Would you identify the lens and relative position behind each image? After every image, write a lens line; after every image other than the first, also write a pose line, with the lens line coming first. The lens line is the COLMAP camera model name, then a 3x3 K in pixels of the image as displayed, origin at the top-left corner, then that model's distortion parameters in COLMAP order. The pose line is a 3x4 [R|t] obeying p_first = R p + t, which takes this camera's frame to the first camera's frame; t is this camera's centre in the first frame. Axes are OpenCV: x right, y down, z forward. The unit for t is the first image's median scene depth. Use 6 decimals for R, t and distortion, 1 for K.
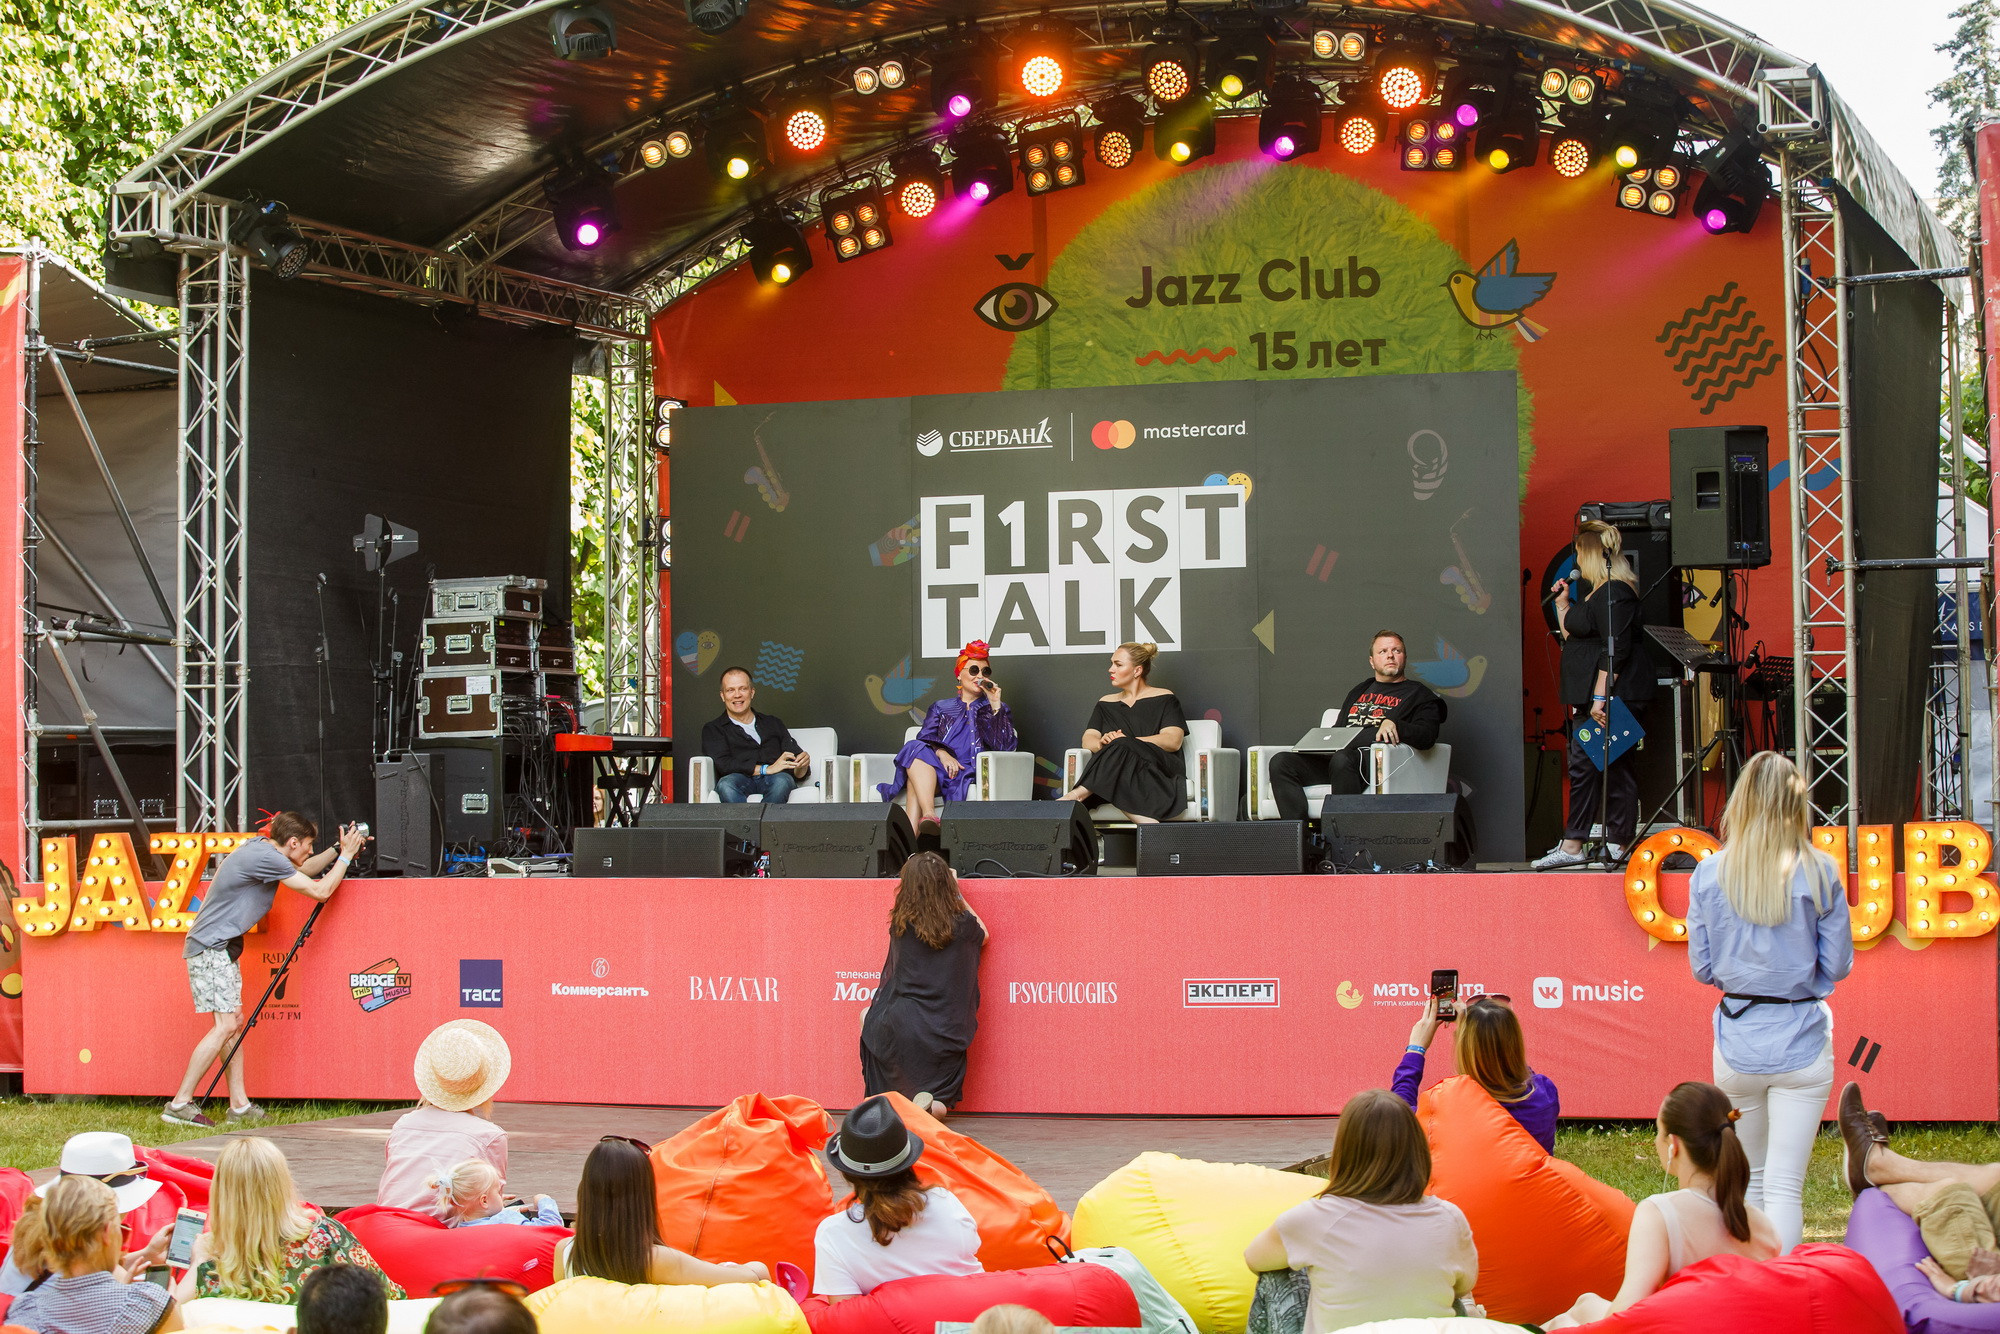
lens RADIAL K [[3996.3, 0, 1000.6], [0, 3996.3, 757.6], [0, 0, 1]] dist [-0.273755, -0.473122]
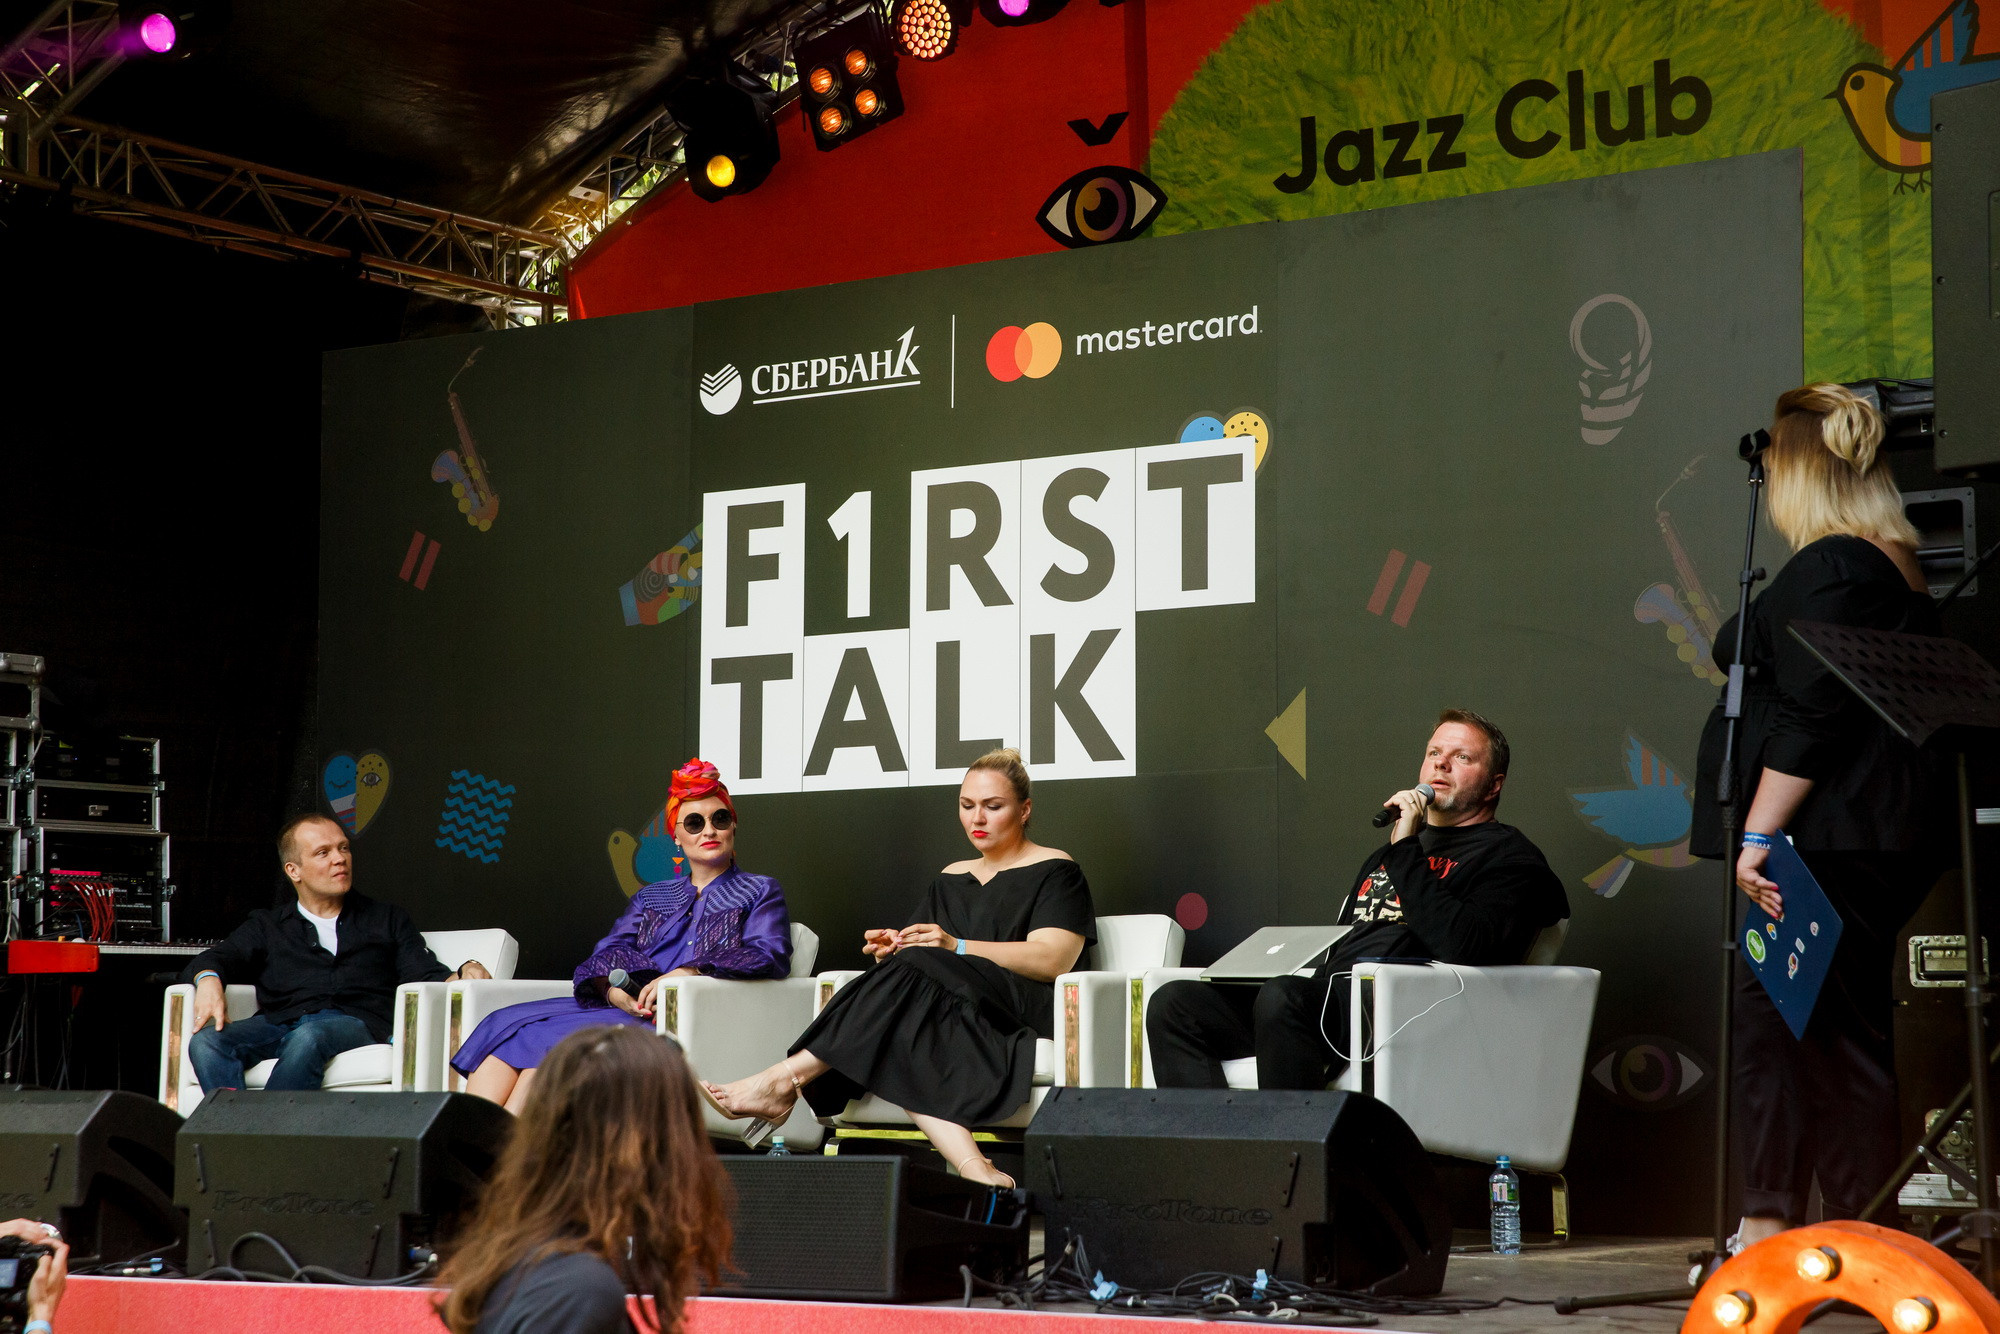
lens RADIAL K [[3704.4, 0, 990.1], [0, 3704.4, 693.6], [0, 0, 1]] dist [0.167495, 0.245624]
pose [[0.963322, -0.011220, -0.268114, 0.150204], [-0.010271, 0.996852, -0.078618, -0.000570], [0.268152, 0.078488, 0.960174, 0.549824]]
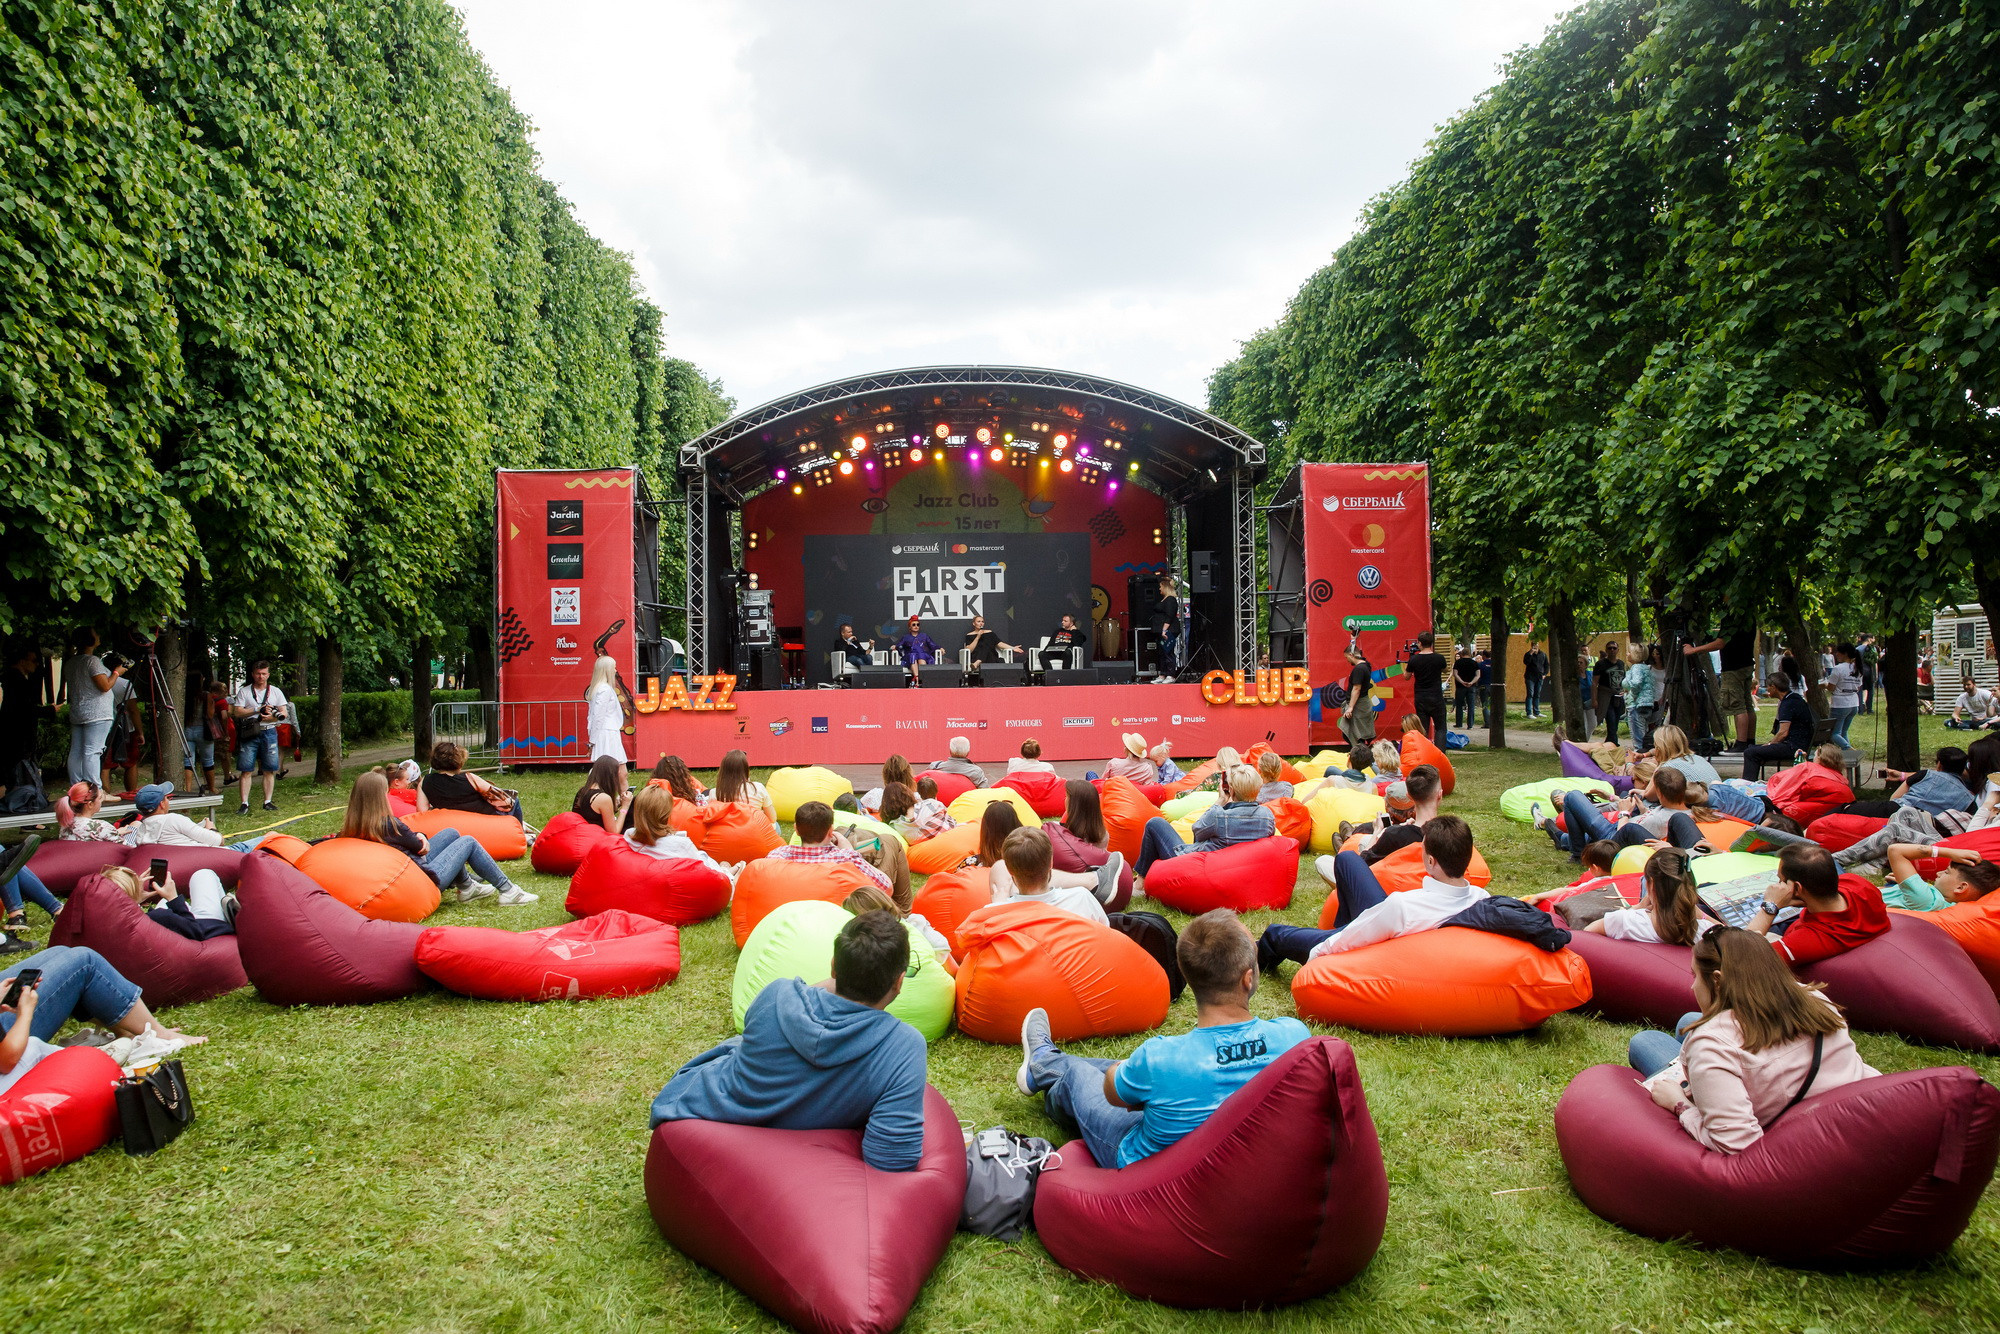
lens RADIAL K [[1412.3, 0, 1000.0], [0, 1412.3, 667.0], [0, 0, 1]] dist [-0.094237, 0.000114]
pose [[0.920118, 0.000059, 0.391641, -0.373578], [0.001758, 0.999989, -0.004280, 0.015947], [-0.391637, 0.004627, 0.920108, -0.023489]]
